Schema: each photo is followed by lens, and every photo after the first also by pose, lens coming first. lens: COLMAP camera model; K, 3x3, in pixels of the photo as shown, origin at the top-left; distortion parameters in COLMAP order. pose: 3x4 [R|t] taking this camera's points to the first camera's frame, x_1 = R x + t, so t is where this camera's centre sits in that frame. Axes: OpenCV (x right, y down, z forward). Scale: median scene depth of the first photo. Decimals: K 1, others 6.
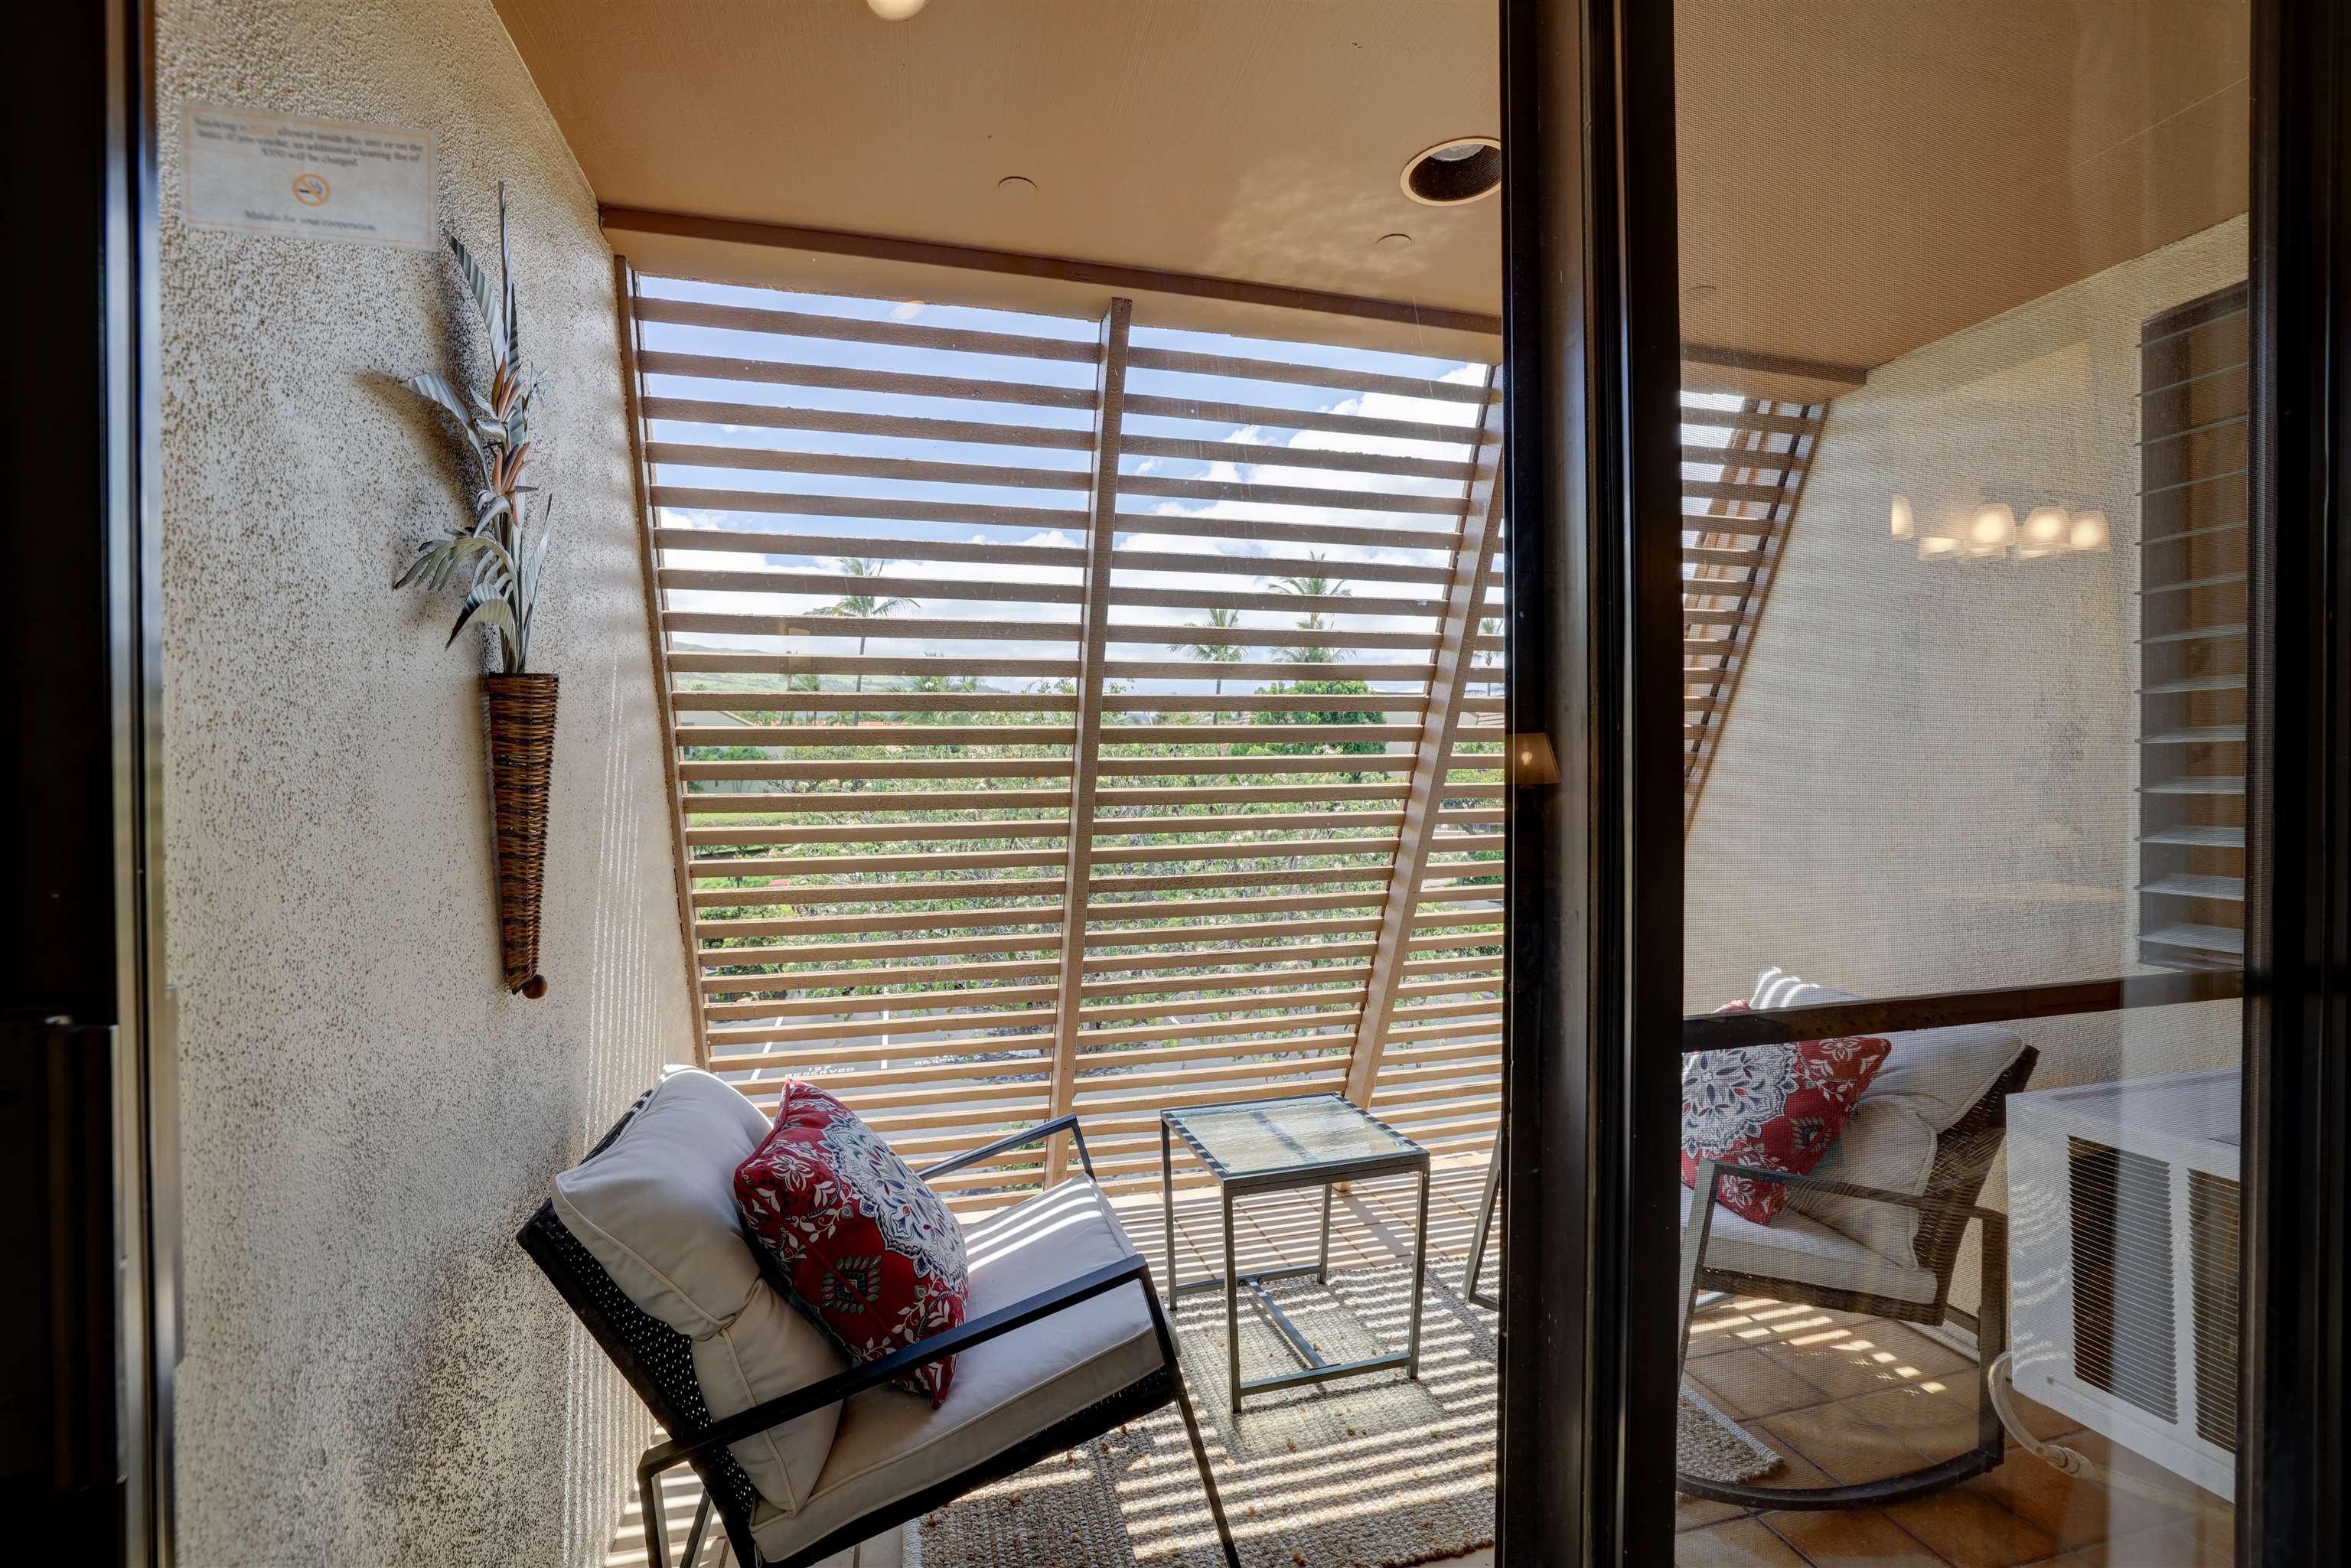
lens RADIAL K [[1005.7, 0, 1175.5], [0, 1005.7, 784.0], [0, 0, 1]] dist [-0.053242, 0.021557]
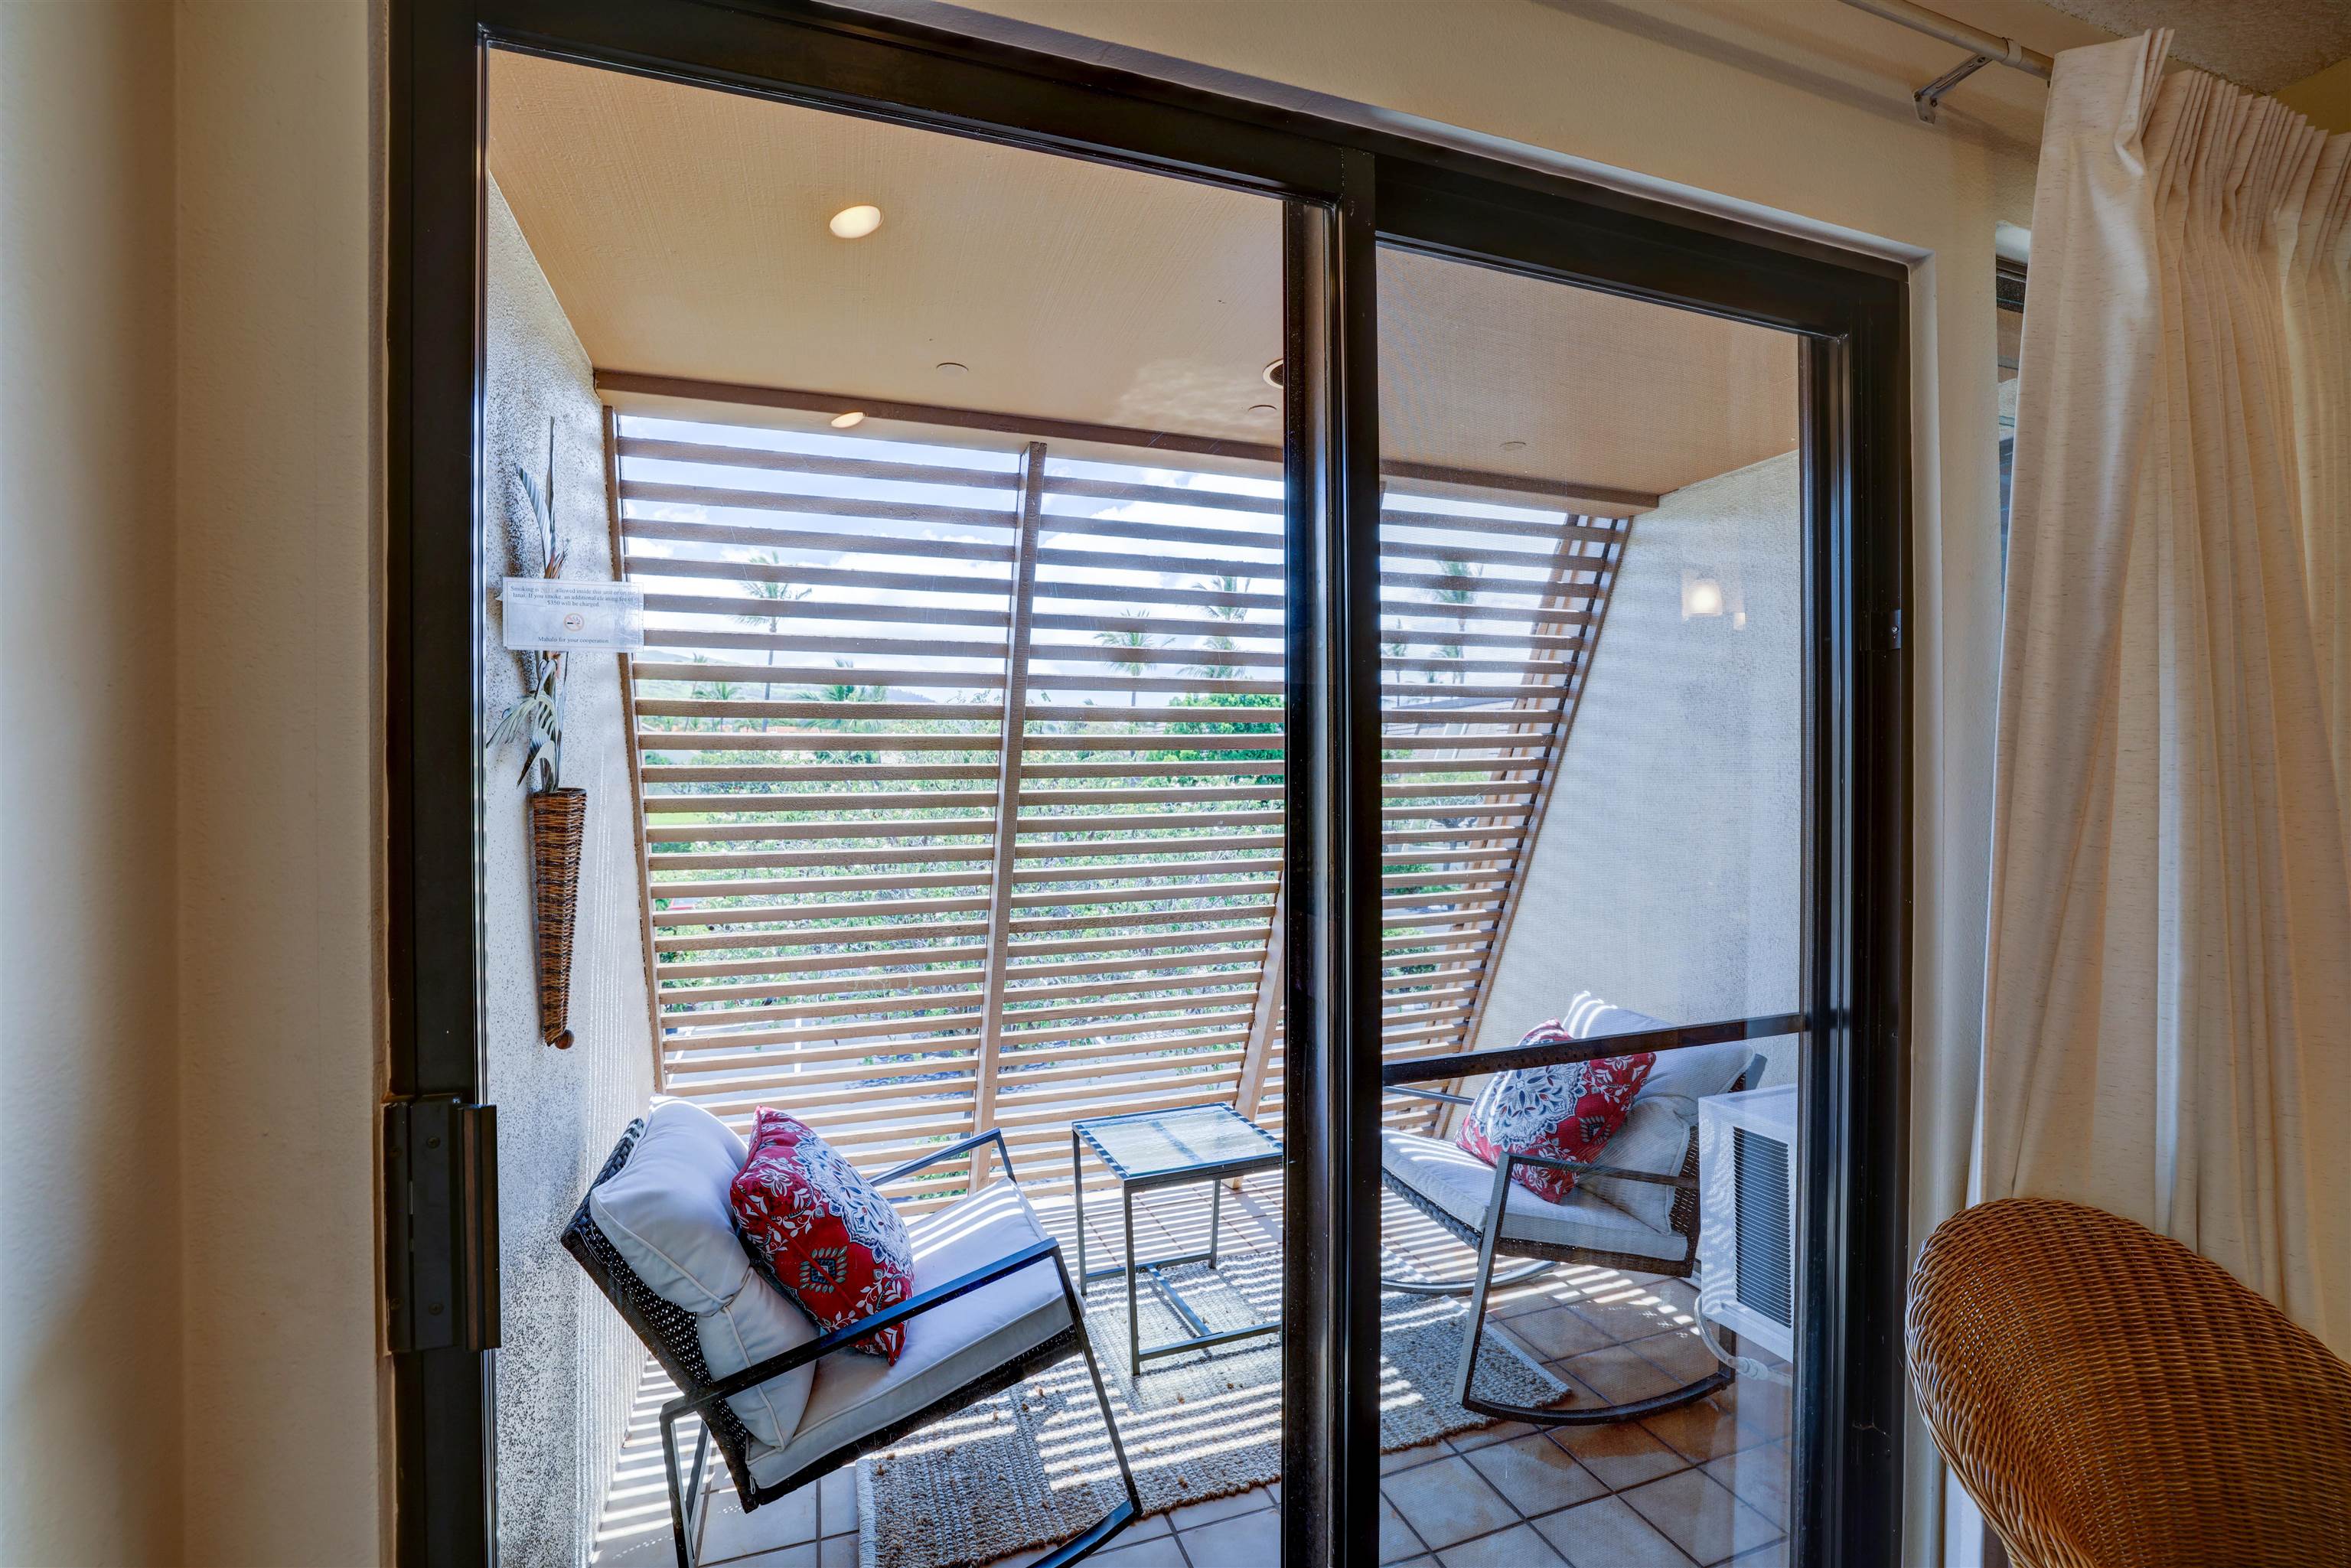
lens RADIAL K [[1005.7, 0, 1175.5], [0, 1005.7, 784.0], [0, 0, 1]] dist [-0.053242, 0.021557]
pose [[0.996534, -0.000067, 0.083184, 0.010531], [0.000520, 0.999985, -0.005419, -0.075555], [-0.083182, 0.005443, 0.996519, -0.211119]]
